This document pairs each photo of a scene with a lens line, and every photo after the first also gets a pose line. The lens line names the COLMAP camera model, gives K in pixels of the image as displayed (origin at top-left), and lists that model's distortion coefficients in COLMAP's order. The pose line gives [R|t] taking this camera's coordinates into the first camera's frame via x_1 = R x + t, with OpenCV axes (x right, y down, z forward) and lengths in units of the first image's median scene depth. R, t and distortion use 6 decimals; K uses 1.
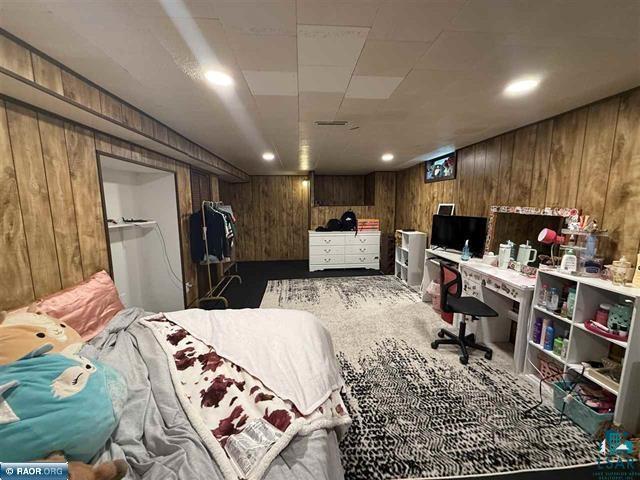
lens RADIAL K [[256.3, 0, 320.1], [0, 256.3, 238.8], [0, 0, 1]] dist [0.001763, -0.000053]
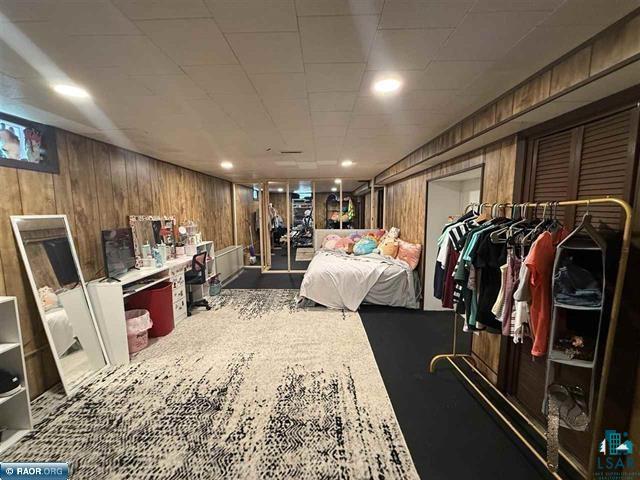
lens RADIAL K [[256.3, 0, 318.6], [0, 256.3, 241.9], [0, 0, 1]] dist [0.001763, -0.000053]
pose [[-0.995327, 0.004798, 0.096443, -0.192934], [0.029102, 0.967232, 0.252220, -0.272380], [-0.092073, 0.253848, -0.962852, 2.008731]]
